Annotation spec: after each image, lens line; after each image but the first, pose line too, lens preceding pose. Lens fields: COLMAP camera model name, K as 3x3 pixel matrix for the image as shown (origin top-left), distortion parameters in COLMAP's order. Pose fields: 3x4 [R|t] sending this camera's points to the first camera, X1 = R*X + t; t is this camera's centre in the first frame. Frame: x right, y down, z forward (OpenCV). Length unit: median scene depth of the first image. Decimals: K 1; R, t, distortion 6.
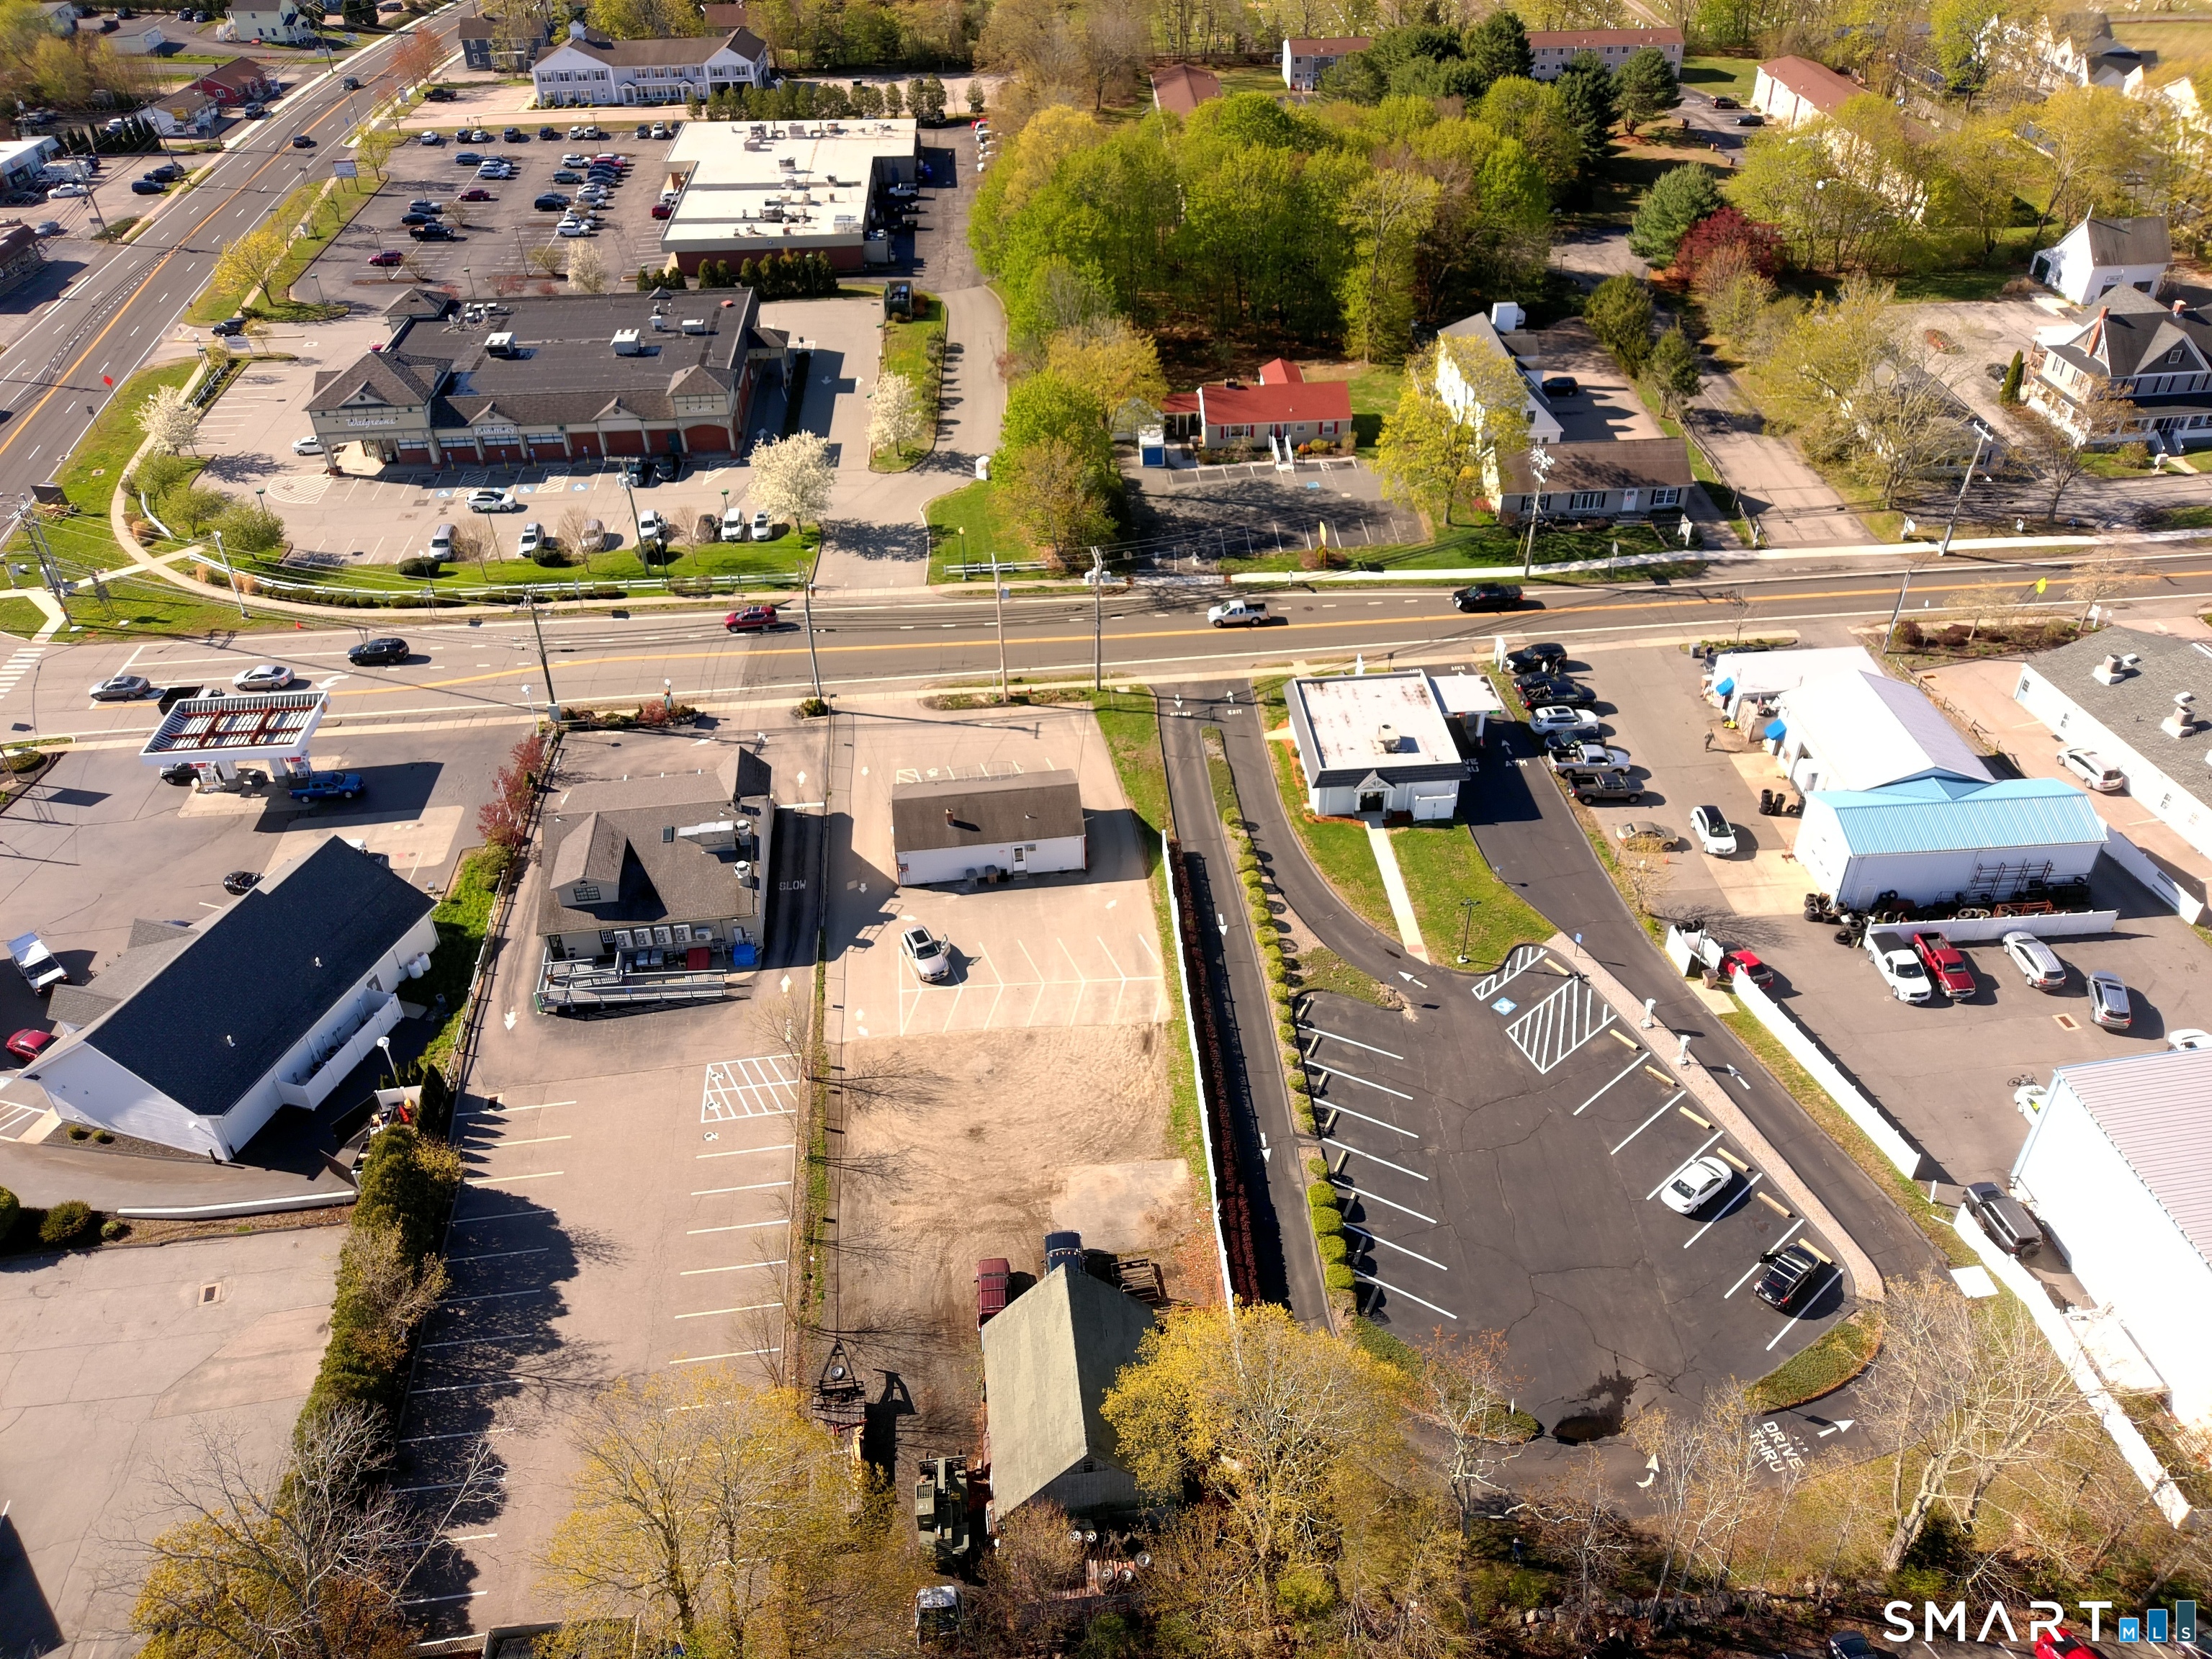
lens RADIAL K [[1624.9, 0, 1106.0], [0, 1624.9, 829.5], [0, 0, 1]] dist [0.121427, -0.000142]
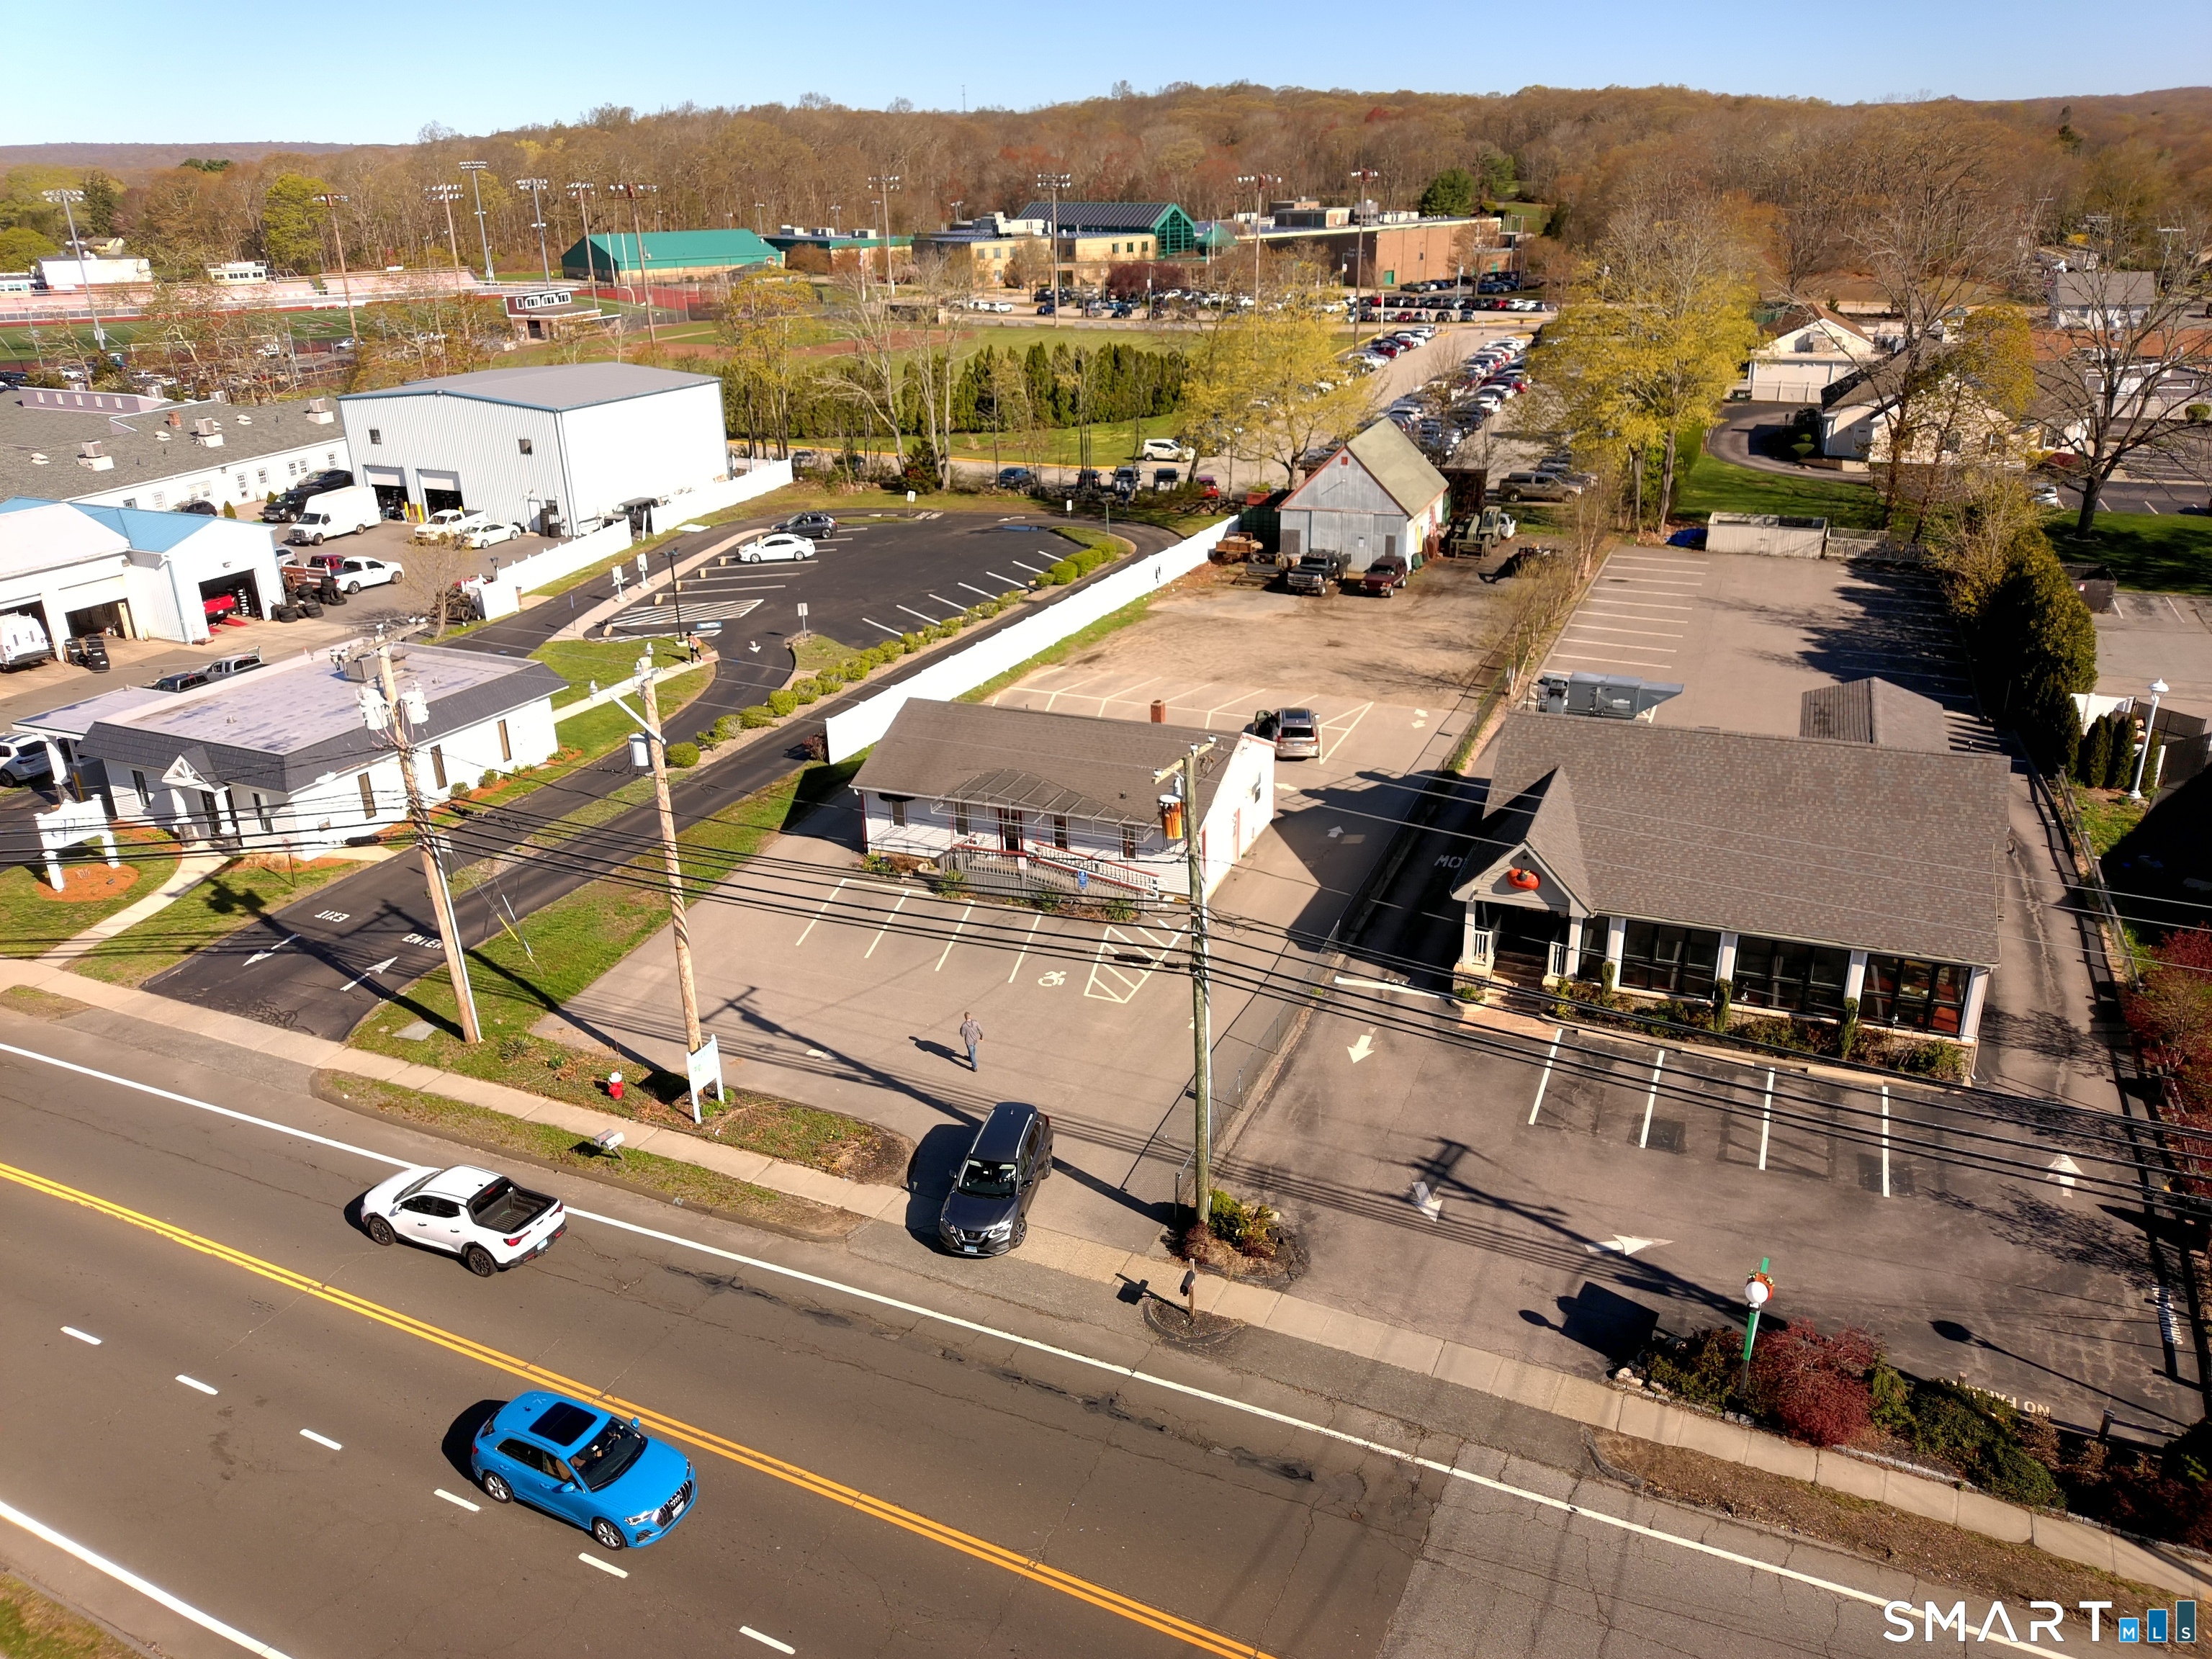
lens RADIAL K [[1654.7, 0, 1106.0], [0, 1654.7, 829.5], [0, 0, 1]] dist [0.032139, -0.004418]
pose [[-0.871558, -0.141357, 0.469473, -0.353794], [0.328486, 0.542505, 0.773166, -0.425362], [-0.363984, 0.828074, -0.426391, 1.312920]]
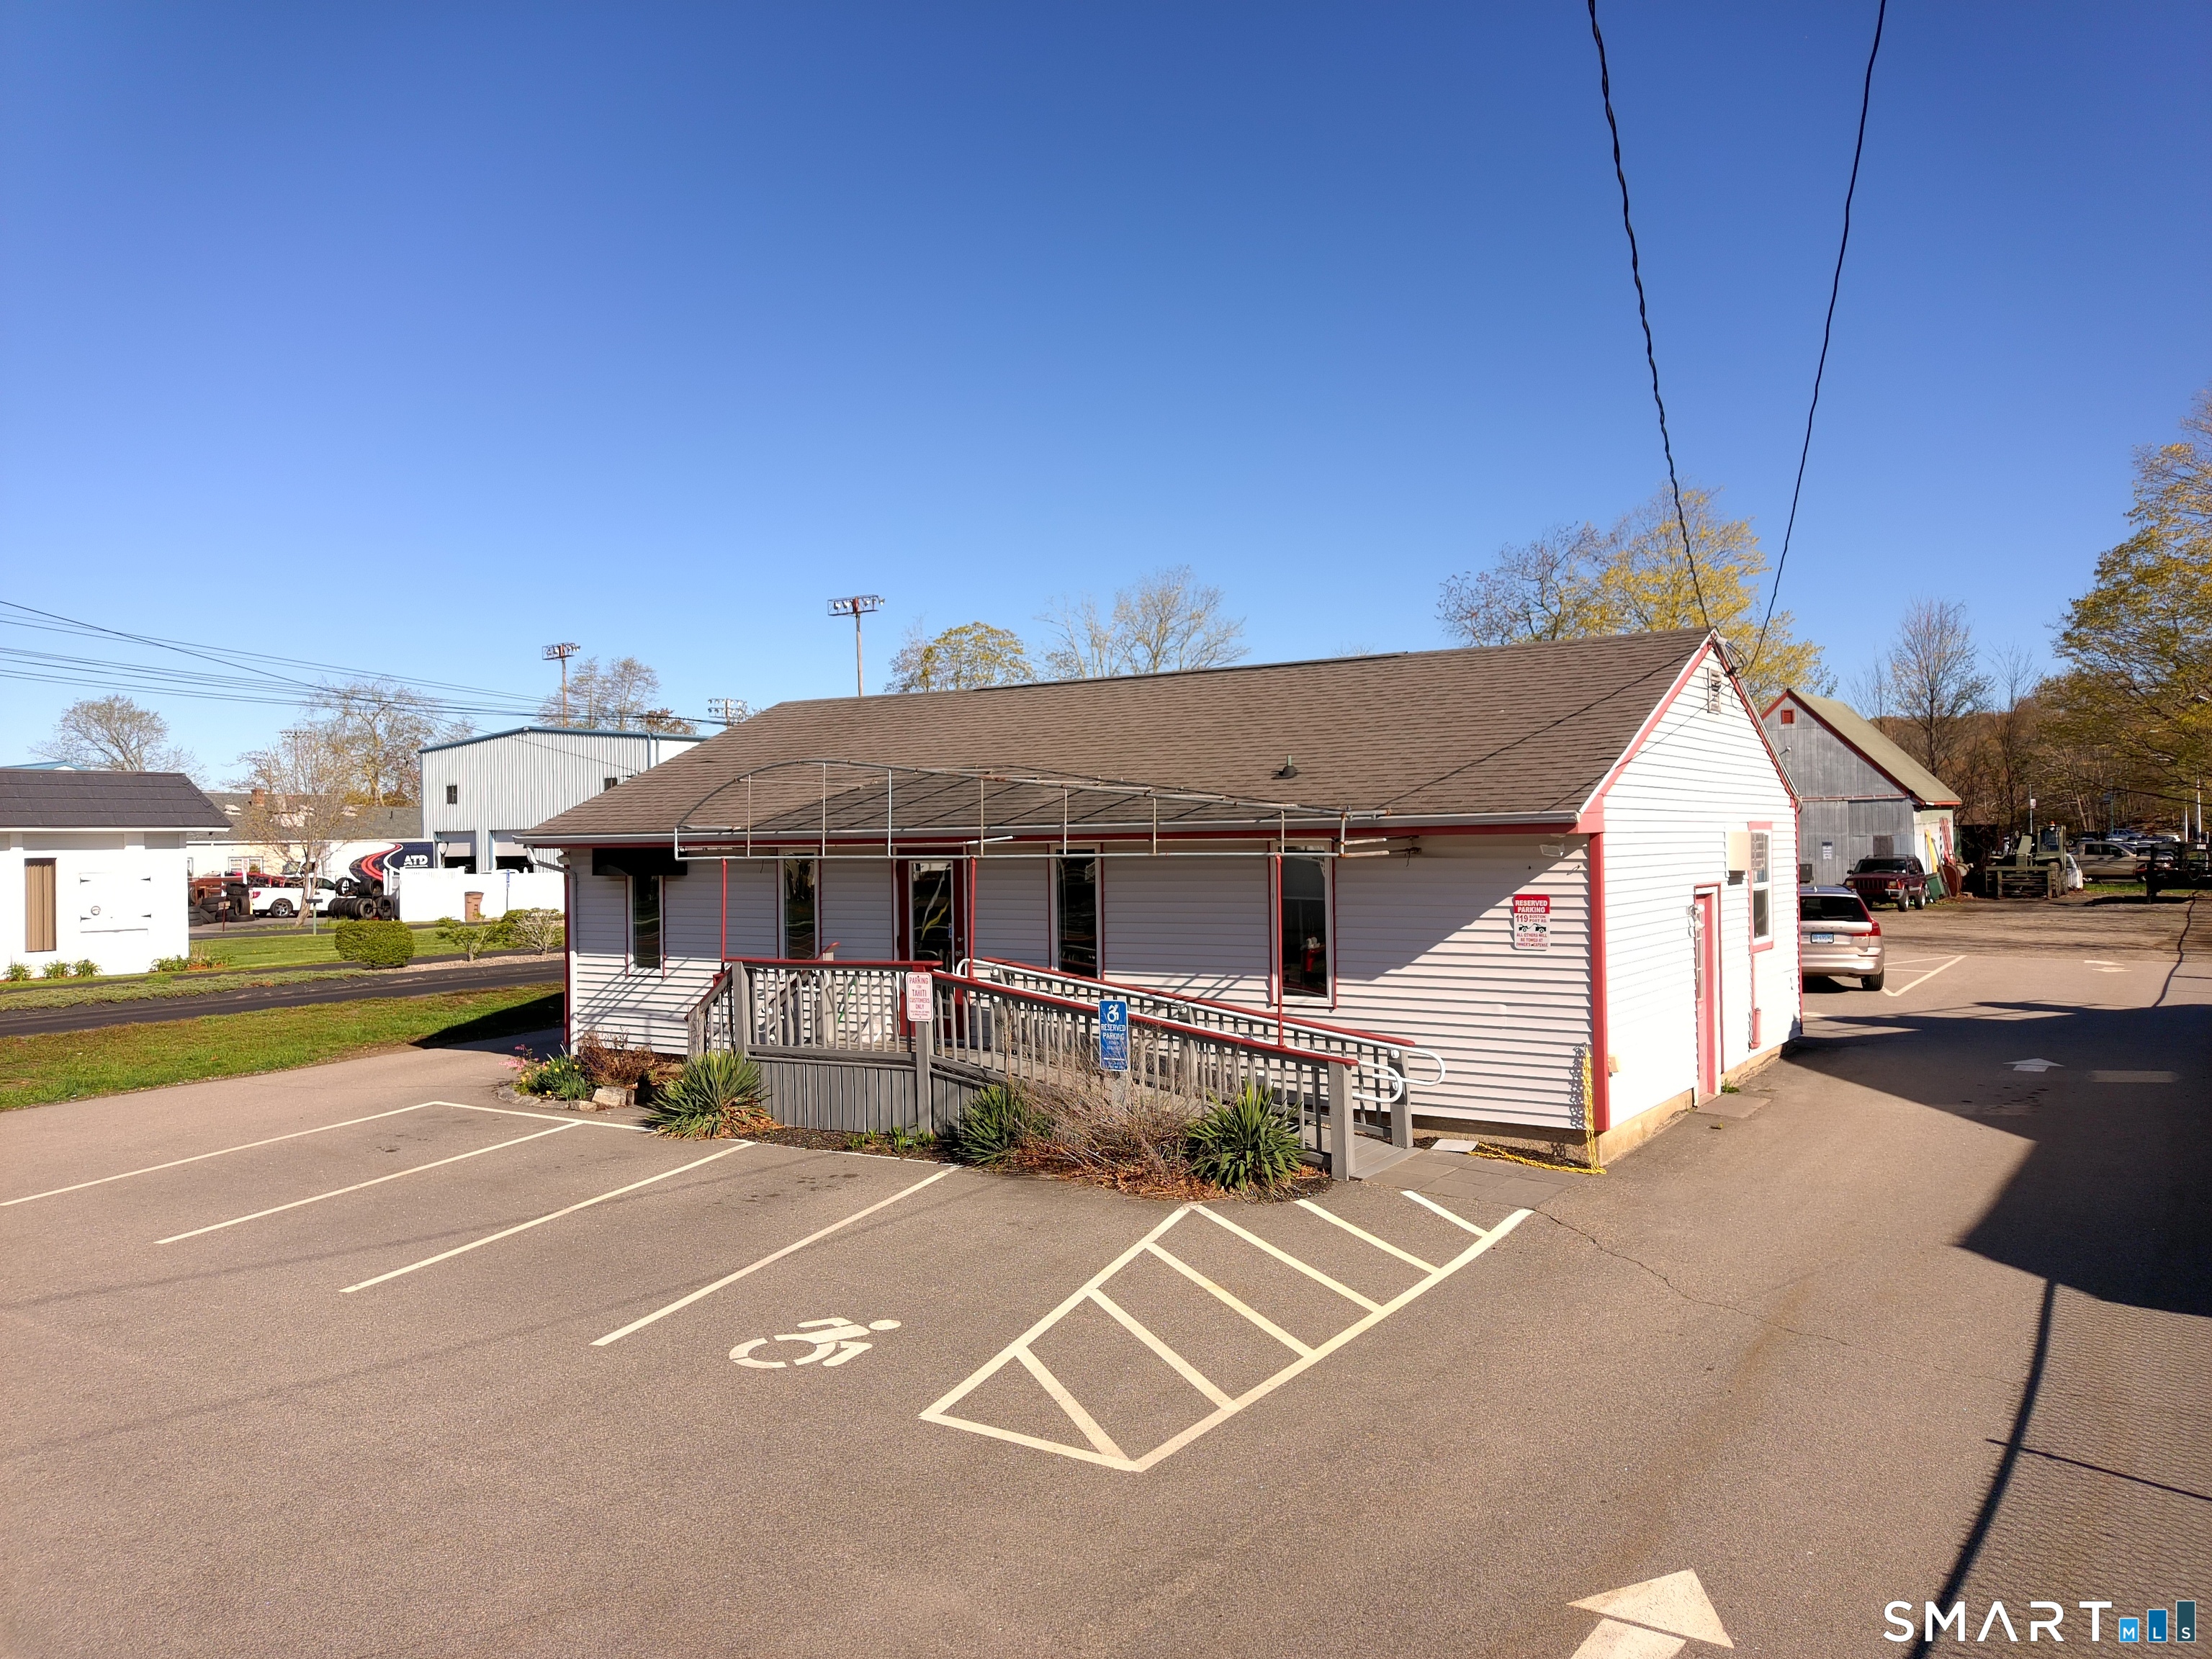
lens RADIAL K [[1670.5, 0, 1106.0], [0, 1670.5, 829.5], [0, 0, 1]] dist [0.015811, -0.000047]
pose [[-0.763021, 0.033935, 0.645483, -0.196274], [0.410065, 0.797347, 0.442816, -0.097397], [-0.499646, 0.602567, -0.622308, 1.184077]]
